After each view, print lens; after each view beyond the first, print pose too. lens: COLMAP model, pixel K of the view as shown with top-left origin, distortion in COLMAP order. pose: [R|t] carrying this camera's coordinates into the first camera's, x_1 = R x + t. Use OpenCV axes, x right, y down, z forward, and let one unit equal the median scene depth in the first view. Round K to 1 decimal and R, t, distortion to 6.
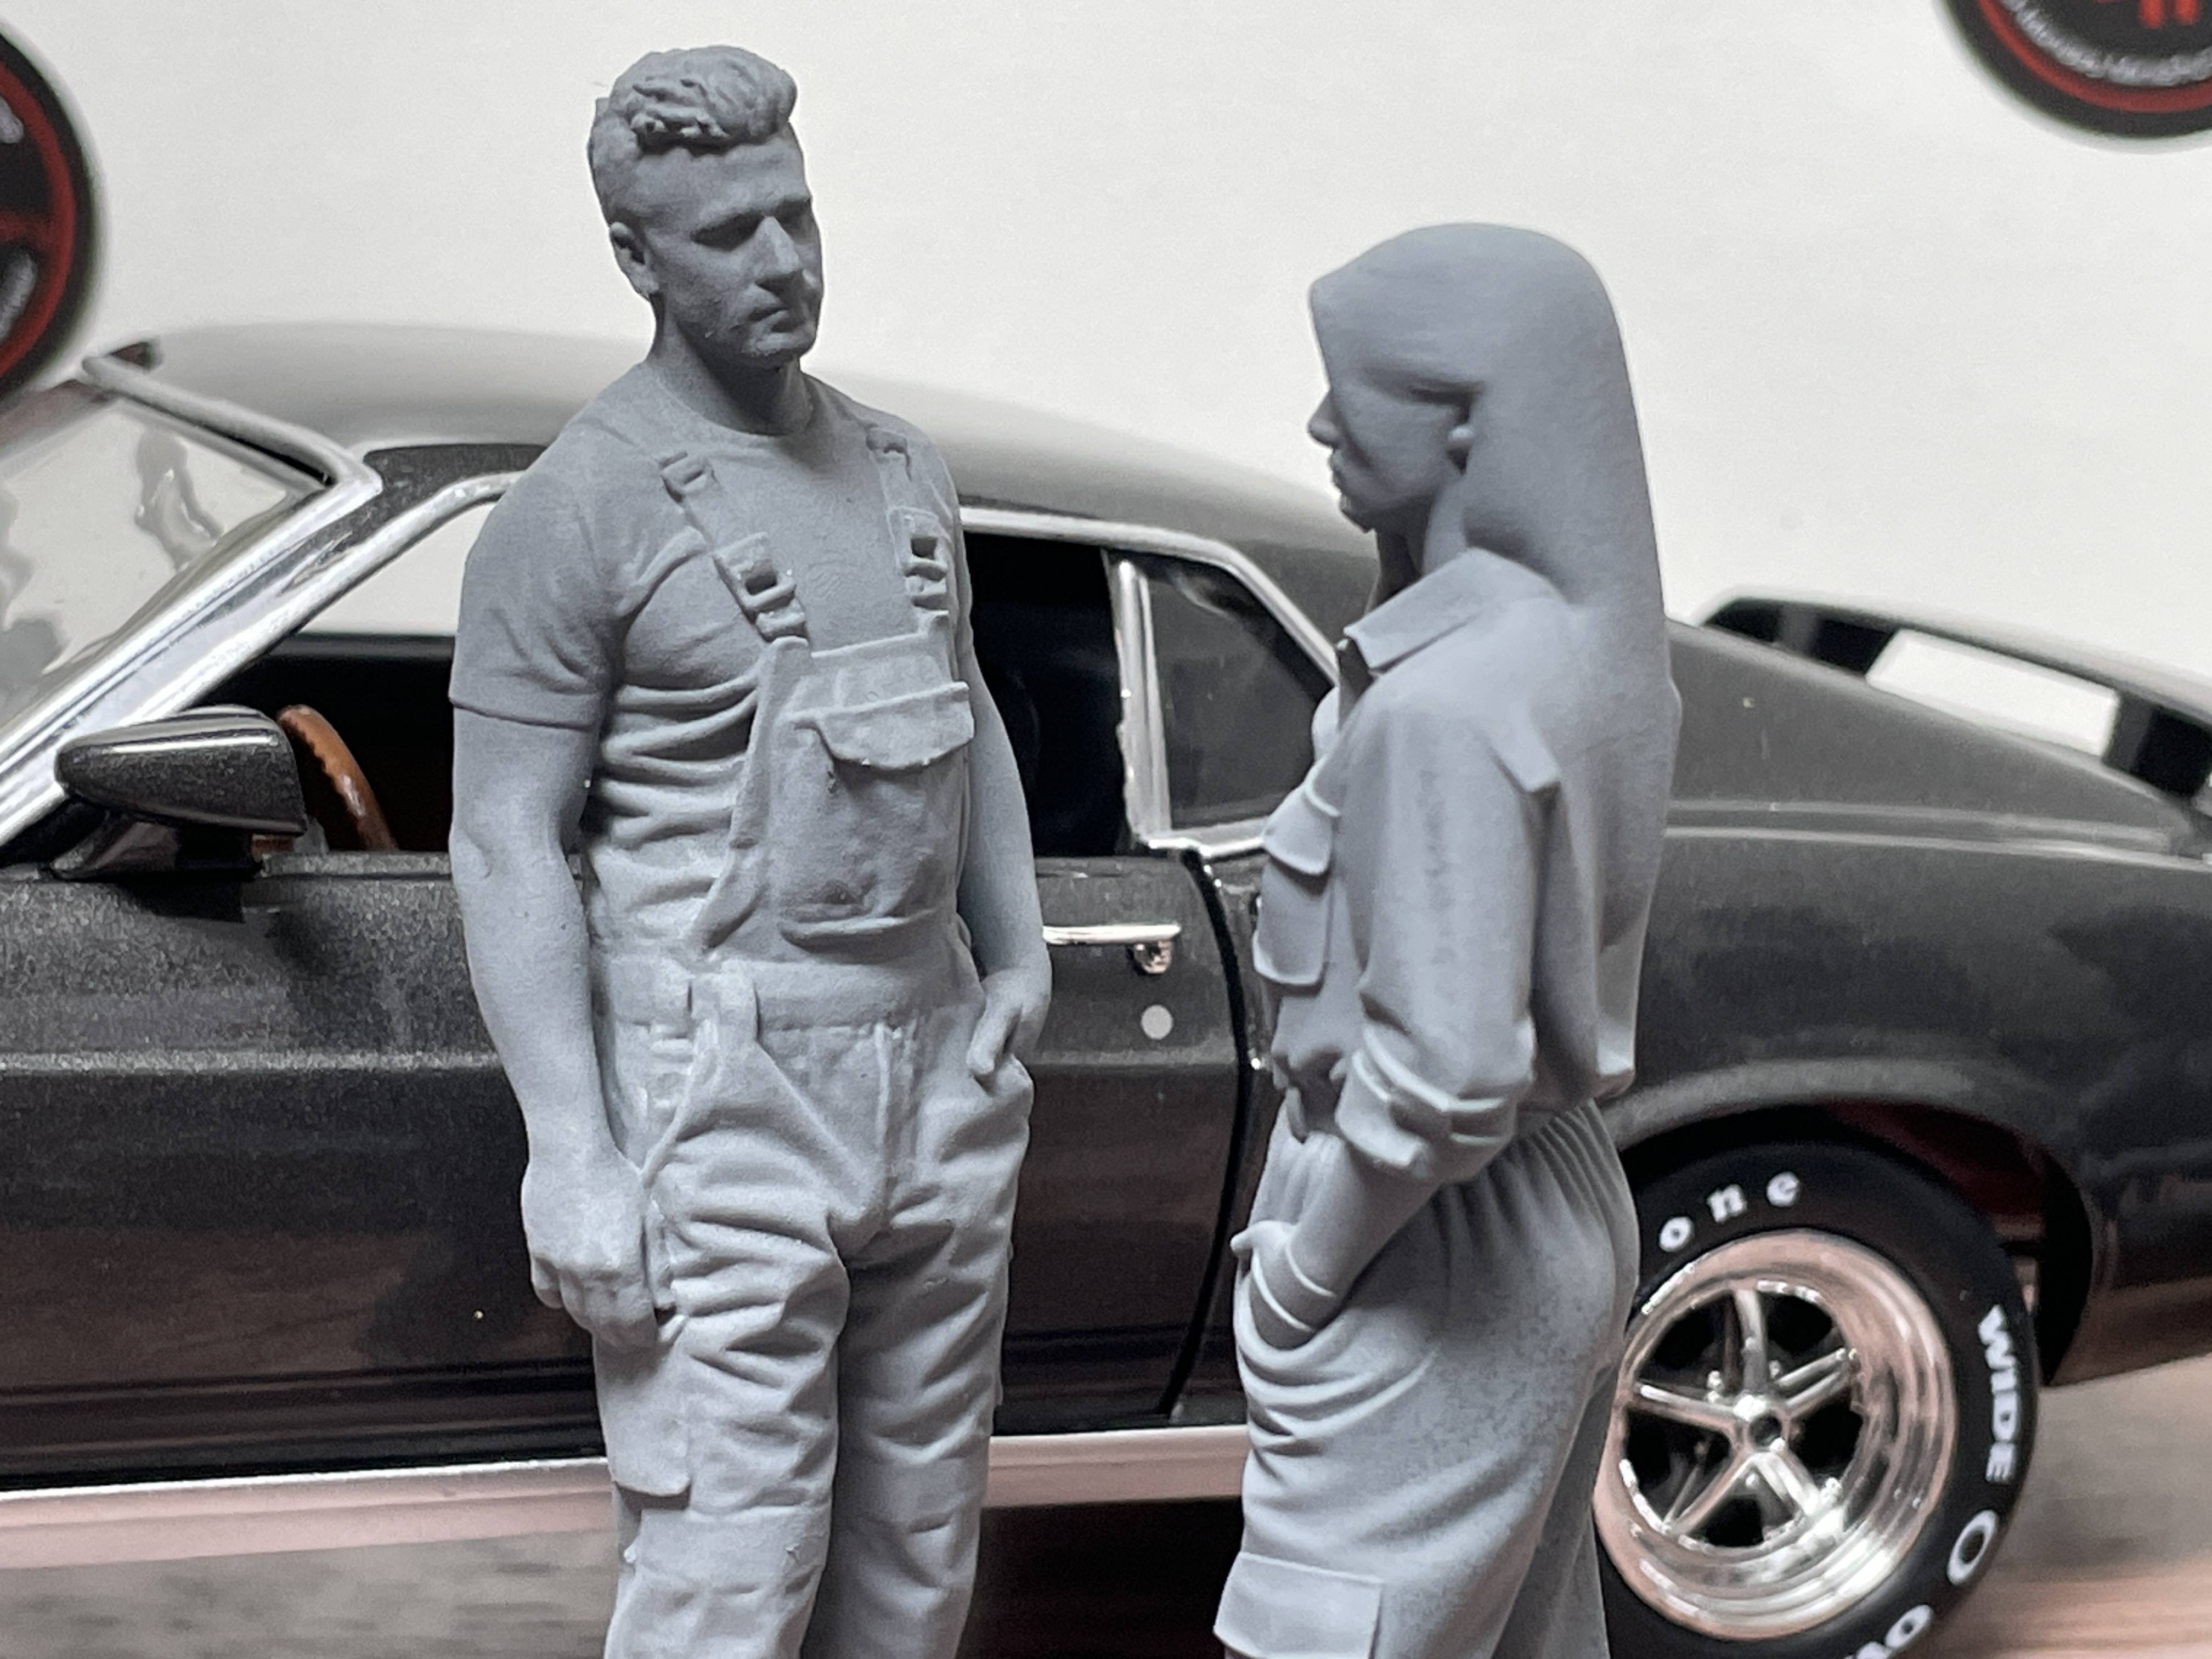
lens RADIAL K [[4553.0, 0, 1035.9], [0, 4553.0, 839.1], [0, 0, 1]] dist [0.079758, 0.262885]
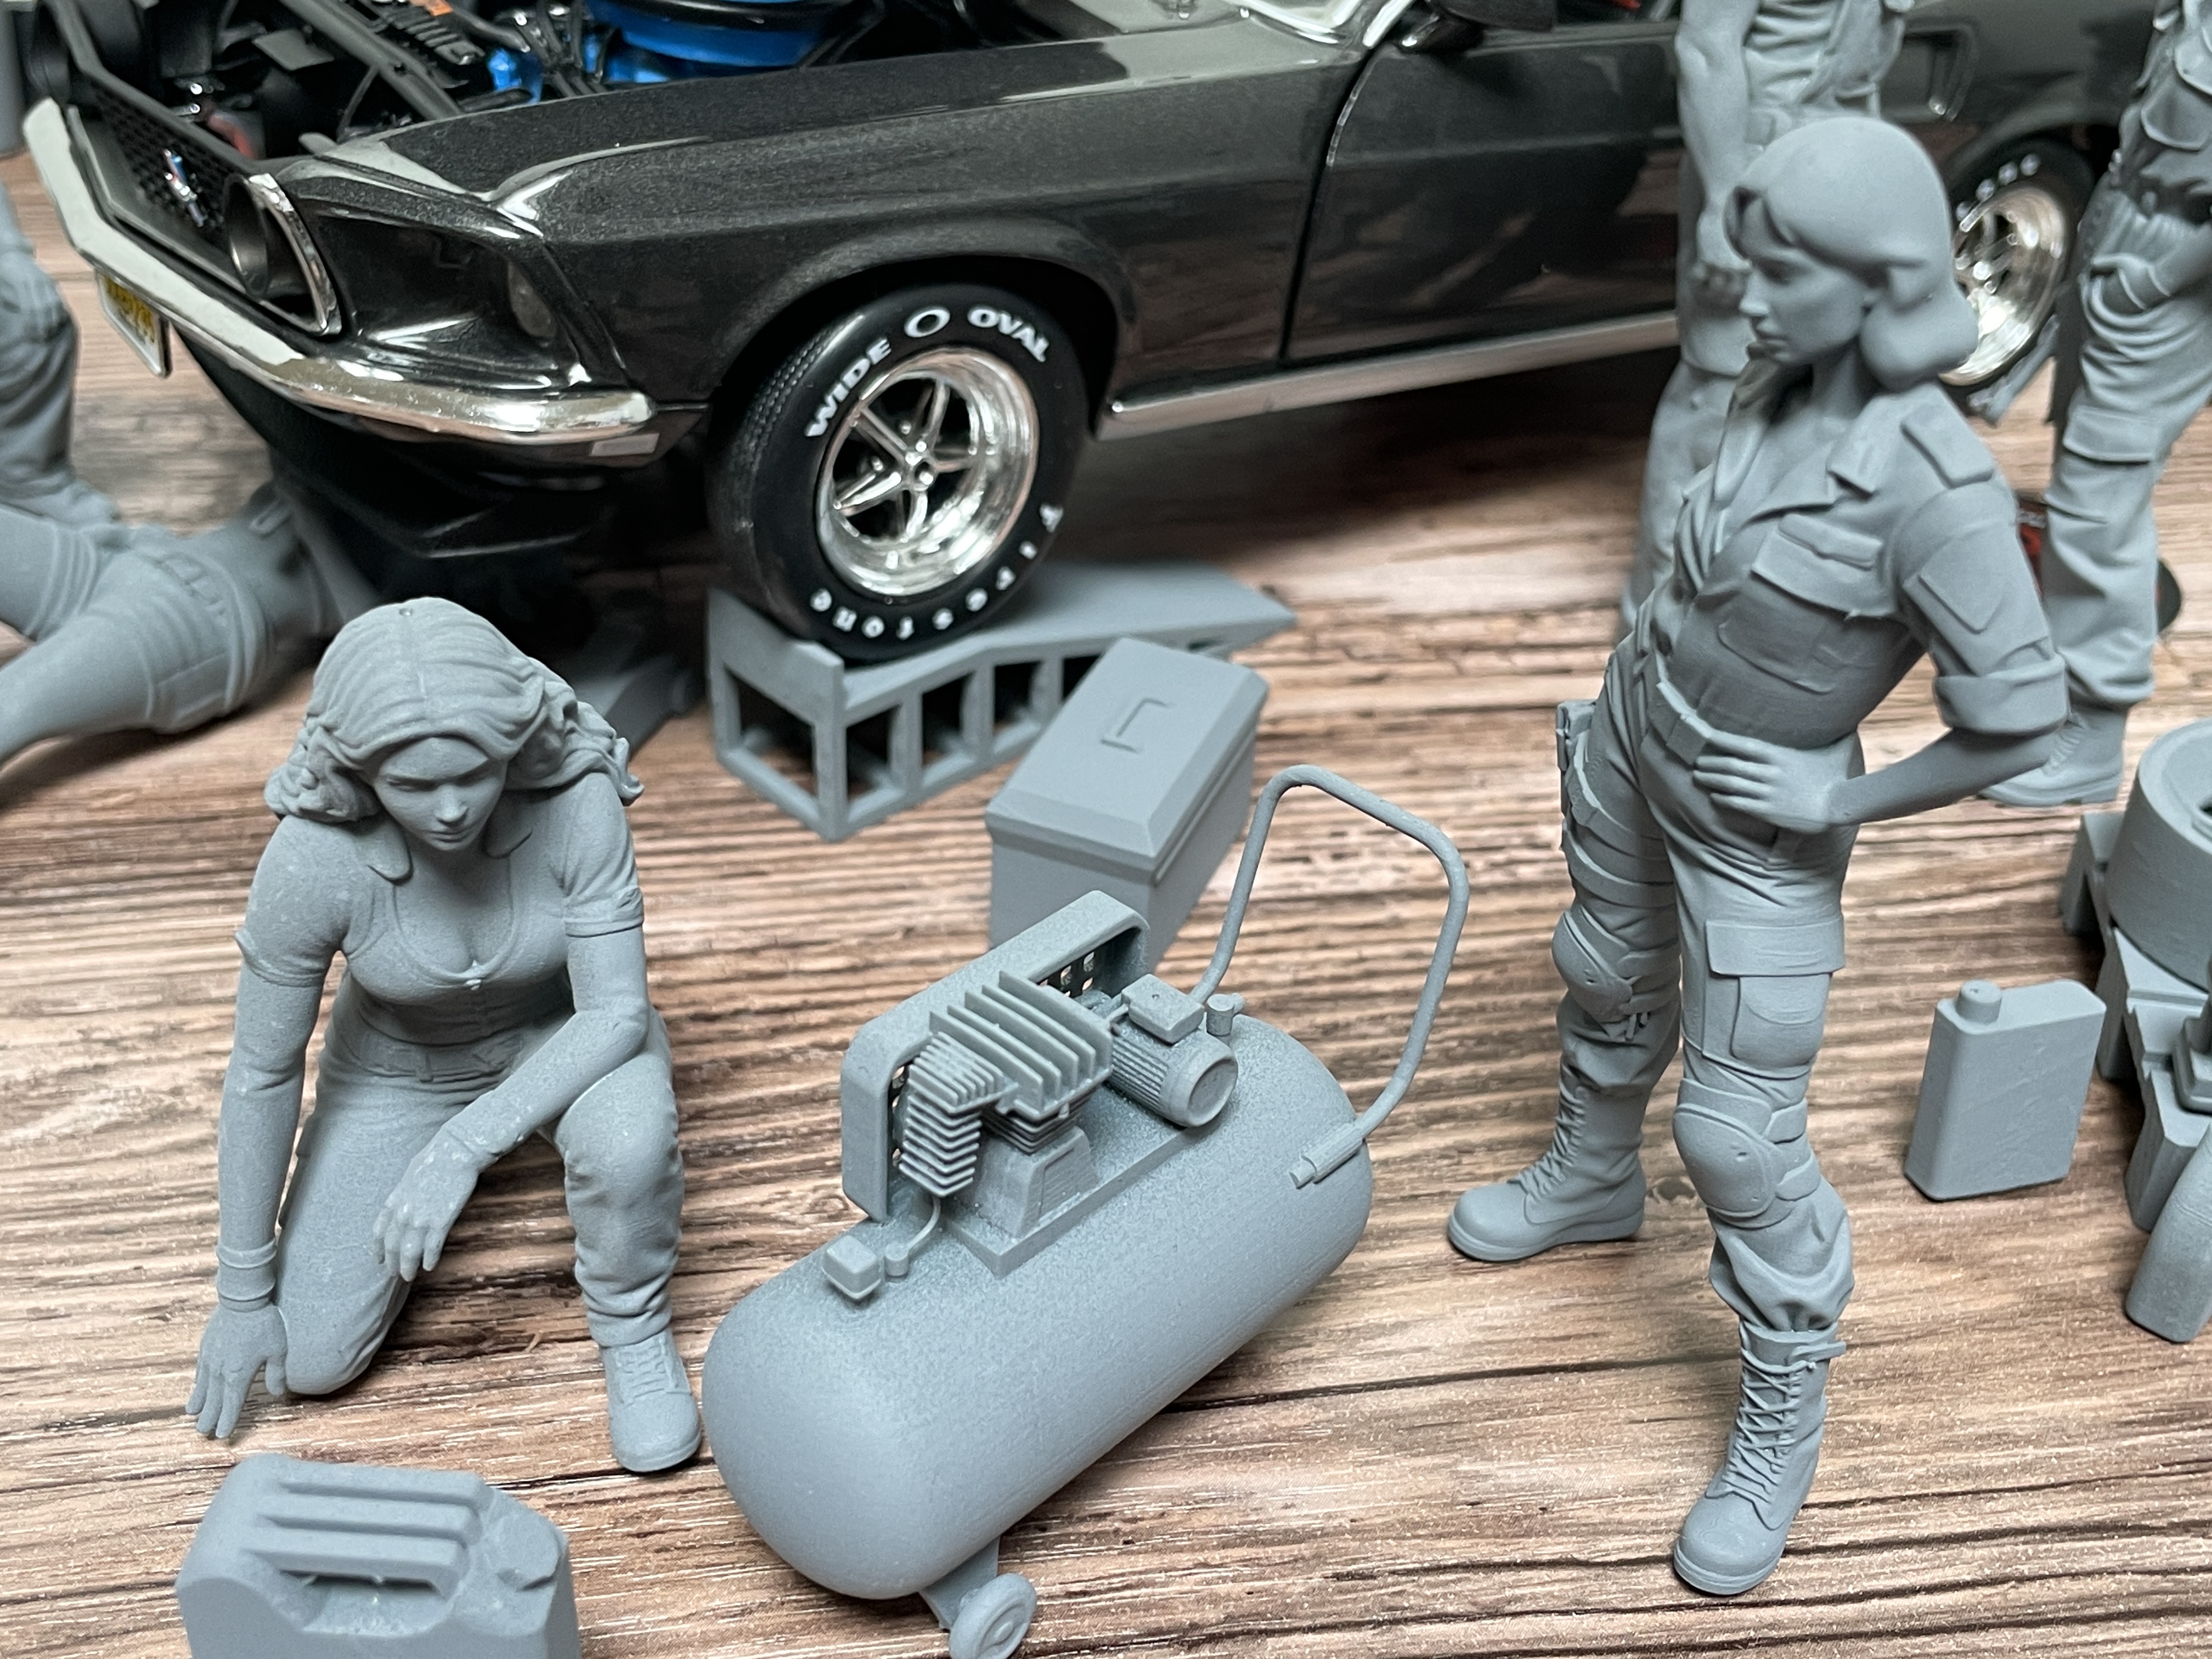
lens RADIAL K [[2615.4, 0, 1084.7], [0, 2615.4, 852.5], [0, 0, 1]] dist [0.121375, -0.284751]
pose [[0.972507, -0.073541, 0.220956, -0.654952], [-0.022783, 0.914228, 0.404559, -0.137820], [-0.231756, -0.398471, 0.887418, -0.088238]]
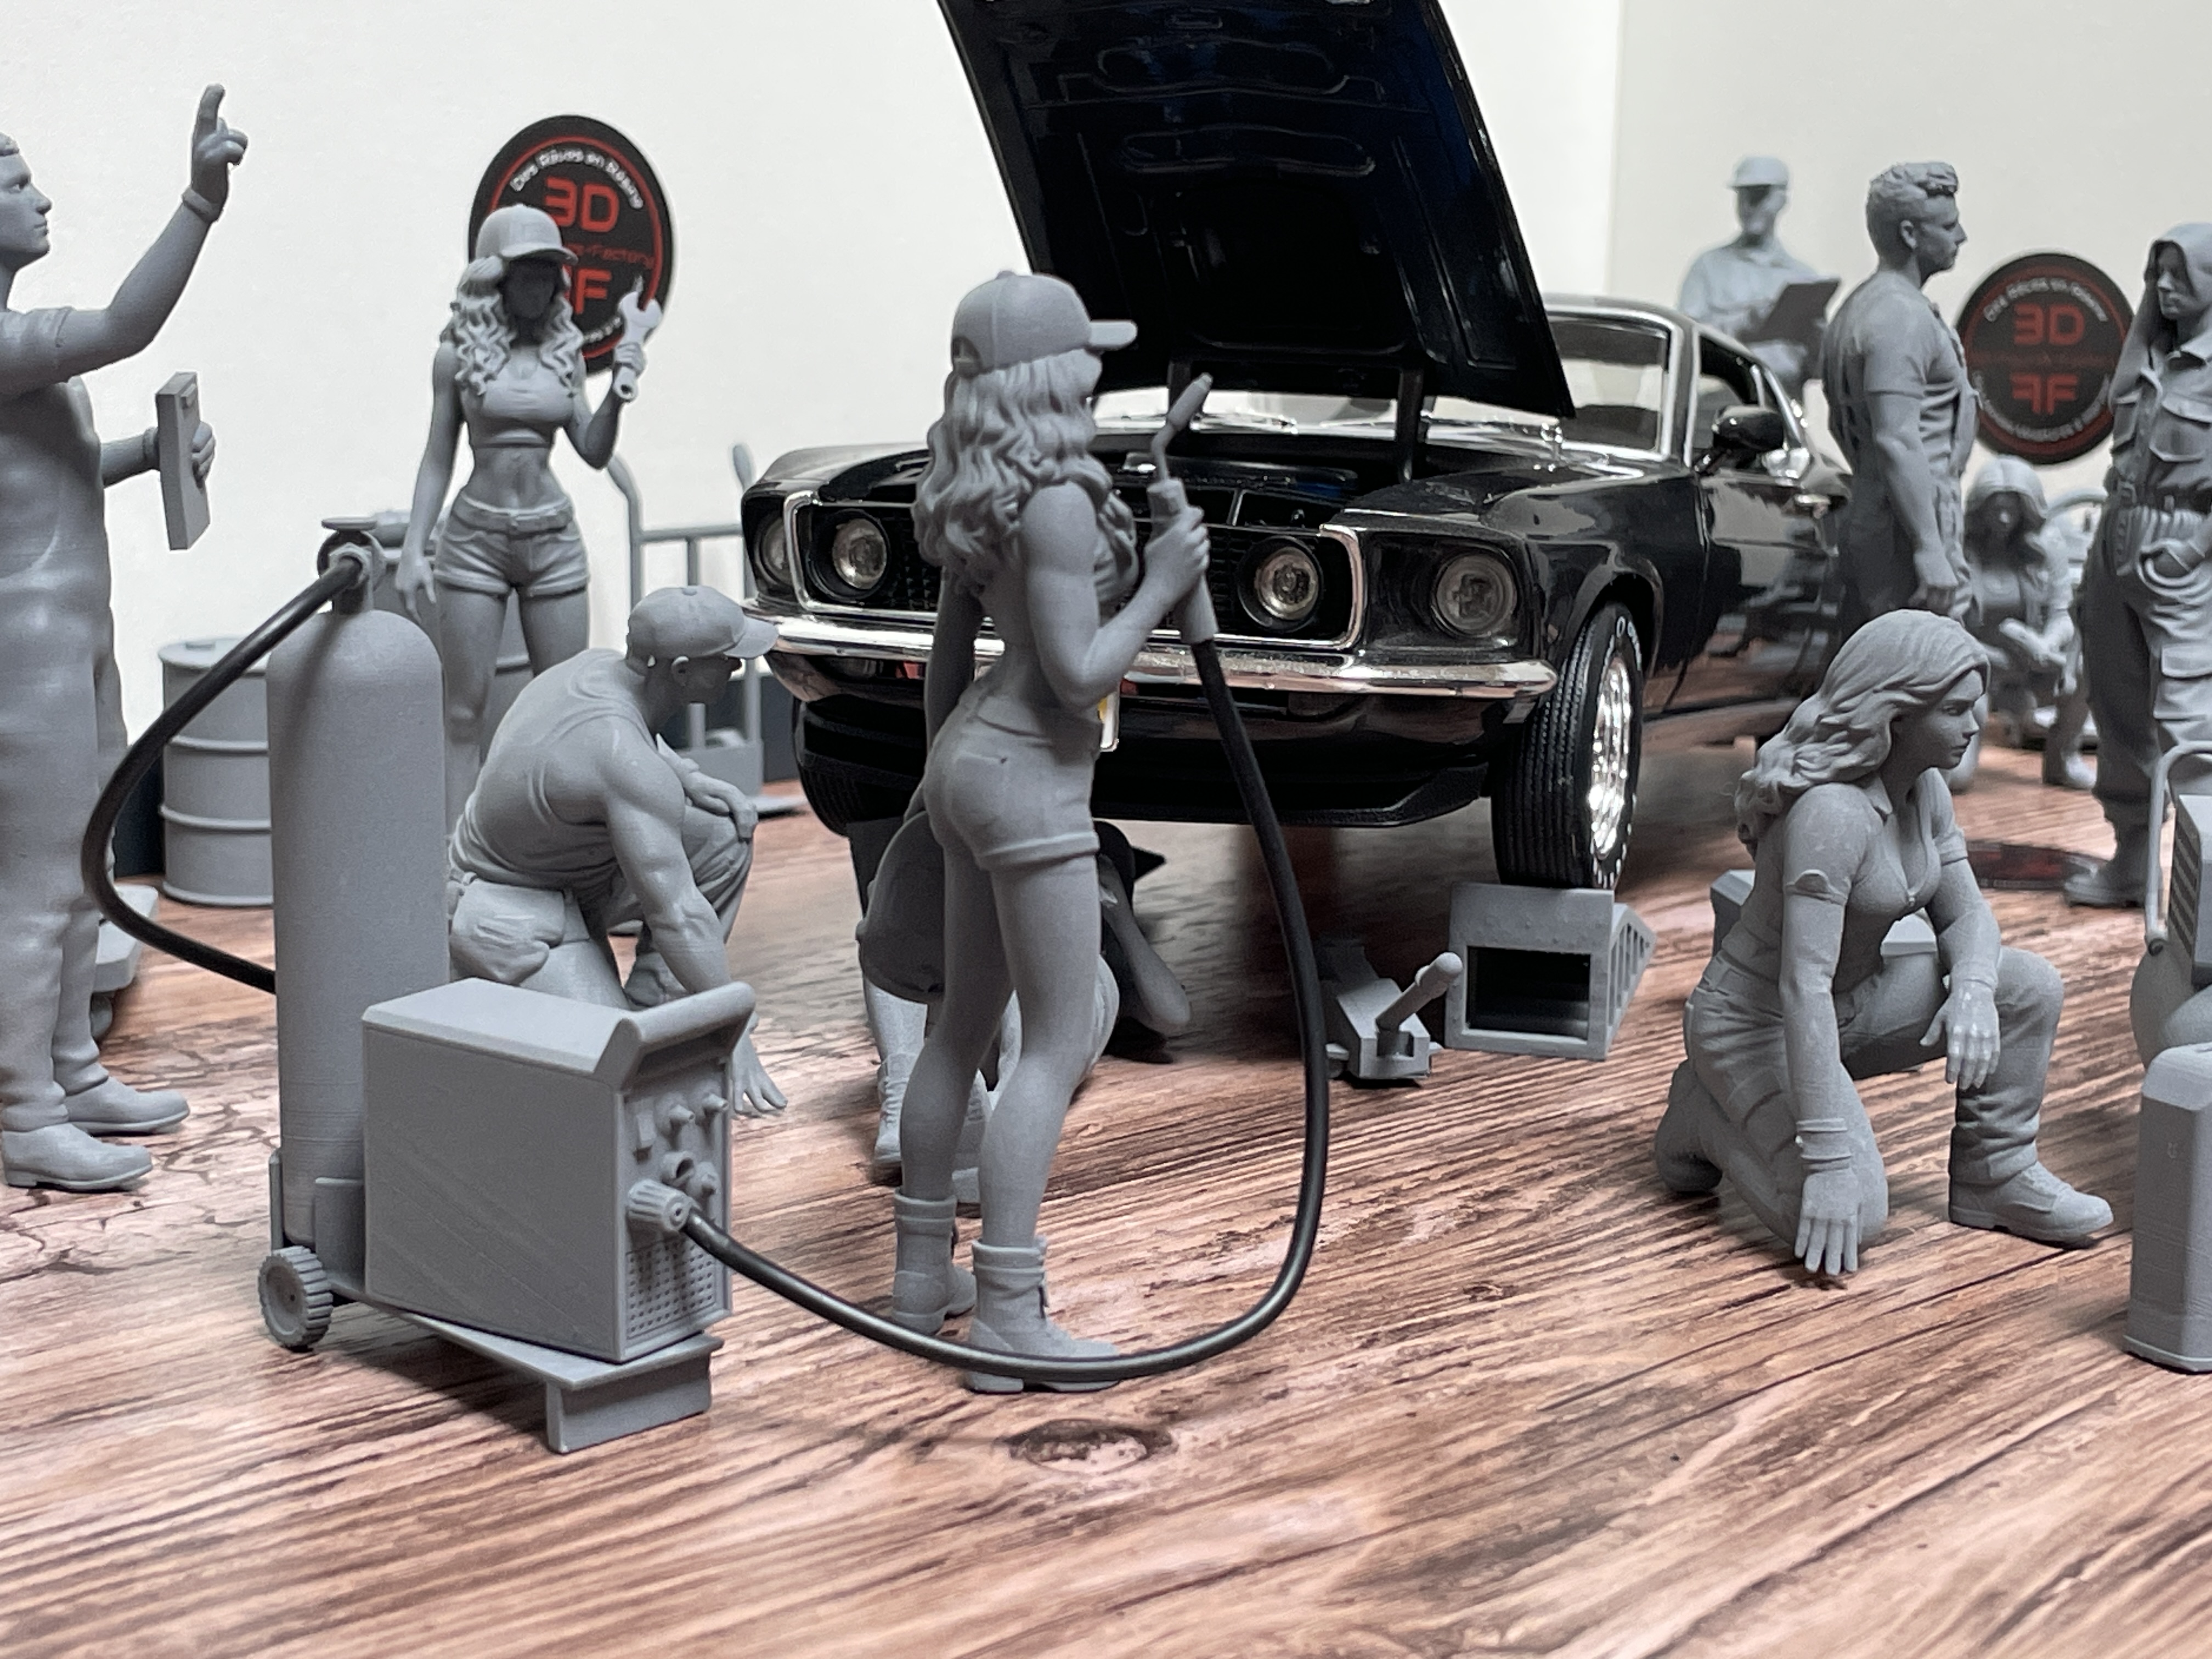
lens RADIAL K [[3638.4, 0, 1058.7], [0, 3638.4, 864.0], [0, 0, 1]] dist [0.173407, -0.595677]
pose [[0.699542, -0.096240, 0.708081, -2.103586], [0.101349, 0.994235, 0.035007, 0.127959], [-0.707368, 0.047274, 0.705263, -0.217252]]
